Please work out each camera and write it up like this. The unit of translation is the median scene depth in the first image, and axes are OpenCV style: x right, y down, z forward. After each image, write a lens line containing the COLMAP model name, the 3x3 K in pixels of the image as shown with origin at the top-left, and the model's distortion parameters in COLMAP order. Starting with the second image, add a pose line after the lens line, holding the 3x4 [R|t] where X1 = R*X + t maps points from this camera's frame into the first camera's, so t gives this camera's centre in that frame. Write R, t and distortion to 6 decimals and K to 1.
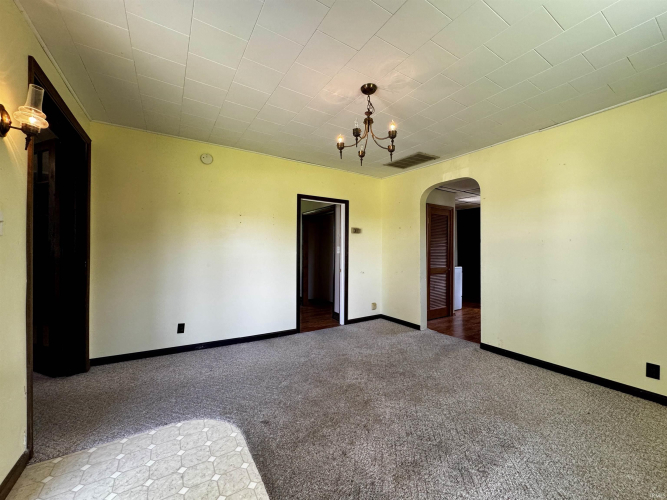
lens RADIAL K [[265.0, 0, 333.5], [0, 265.0, 250.0], [0, 0, 1]] dist [-0.001265, 0.000081]
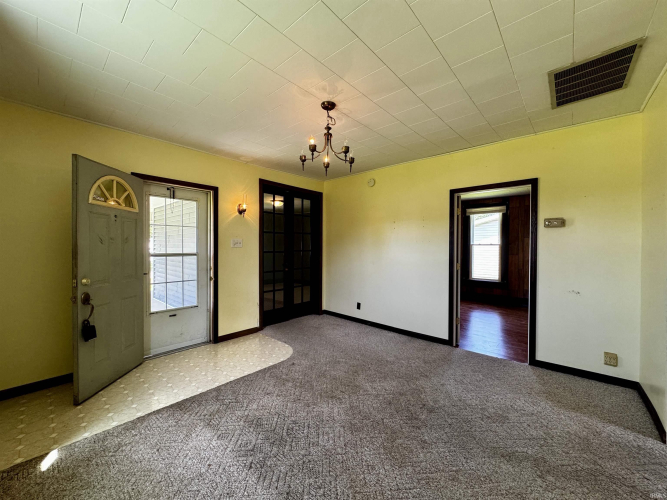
lens RADIAL K [[265.0, 0, 333.5], [0, 265.0, 250.0], [0, 0, 1]] dist [-0.001265, 0.000081]
pose [[0.272197, 0.004619, -0.962231, 0.952421], [-0.000518, 0.999989, 0.004654, -0.019768], [0.962242, -0.000768, 0.272196, 0.587033]]
